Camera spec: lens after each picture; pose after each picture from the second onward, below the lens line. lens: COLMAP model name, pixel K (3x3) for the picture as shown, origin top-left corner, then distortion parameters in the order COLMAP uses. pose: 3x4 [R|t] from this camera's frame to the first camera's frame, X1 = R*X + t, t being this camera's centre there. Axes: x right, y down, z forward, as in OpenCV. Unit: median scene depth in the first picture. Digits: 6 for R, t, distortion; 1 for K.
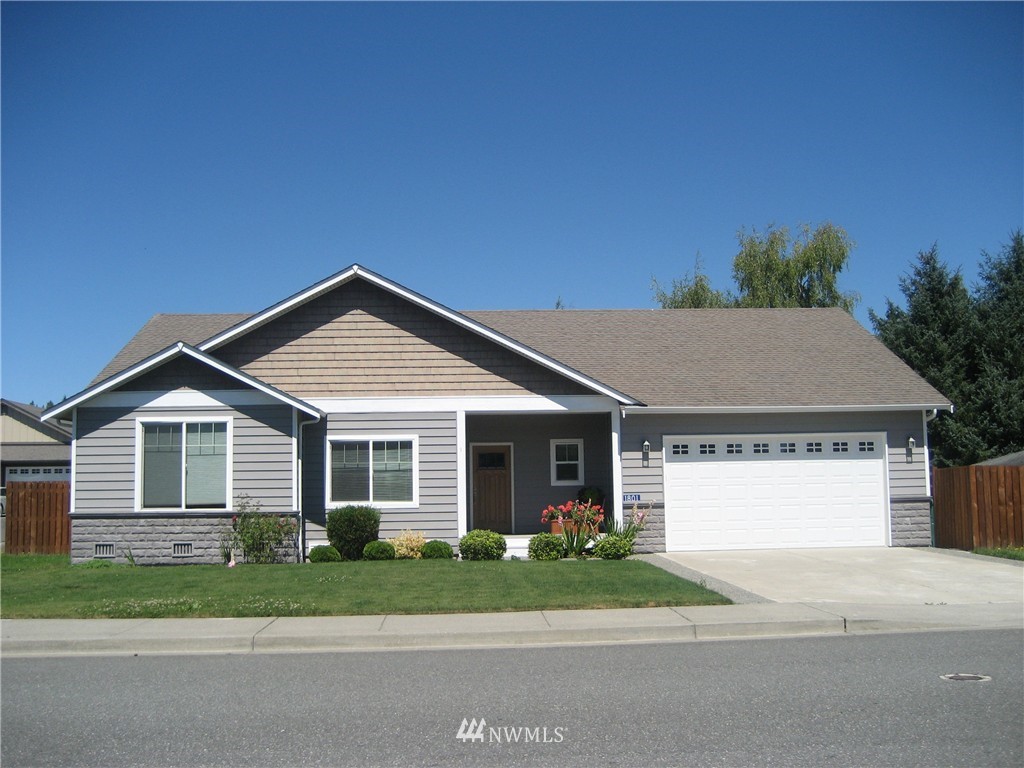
lens RADIAL K [[1071.9, 0, 511.3], [0, 1071.9, 398.2], [0, 0, 1]] dist [-0.148696, 0.193356]
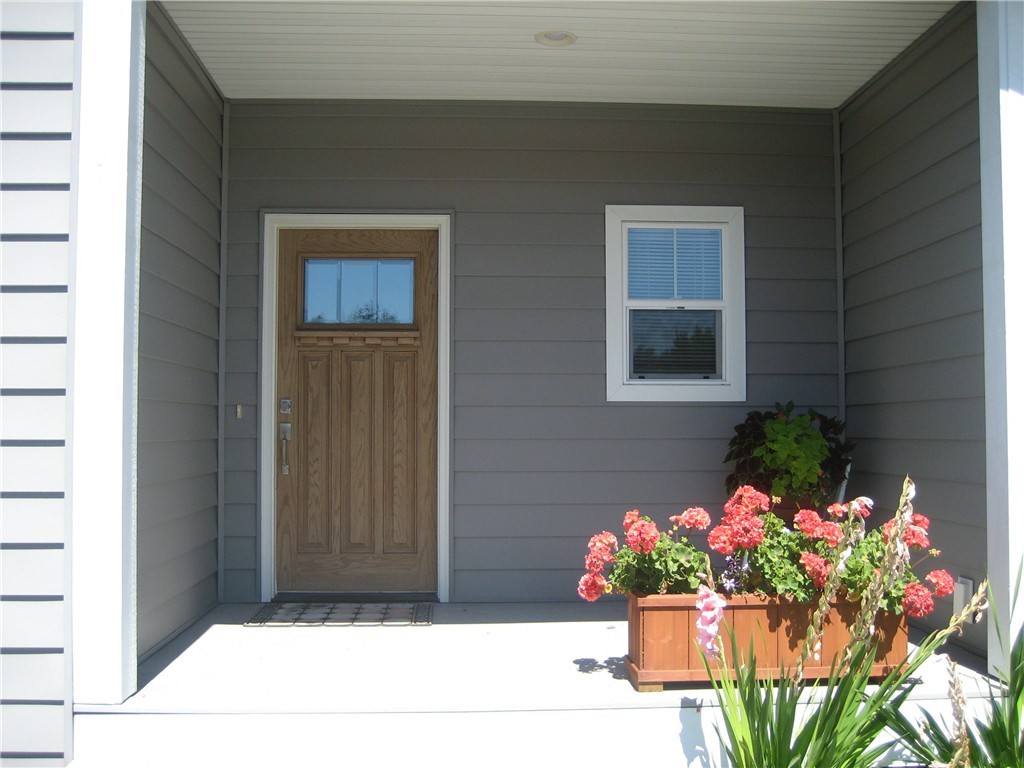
lens RADIAL K [[1071.9, 0, 511.3], [0, 1071.9, 398.2], [0, 0, 1]] dist [-0.148696, 0.193356]
pose [[0.999869, 0.014770, 0.006619, 0.014424], [-0.015182, 0.997620, 0.067259, 0.065553], [-0.005610, -0.067351, 0.997714, 0.763545]]
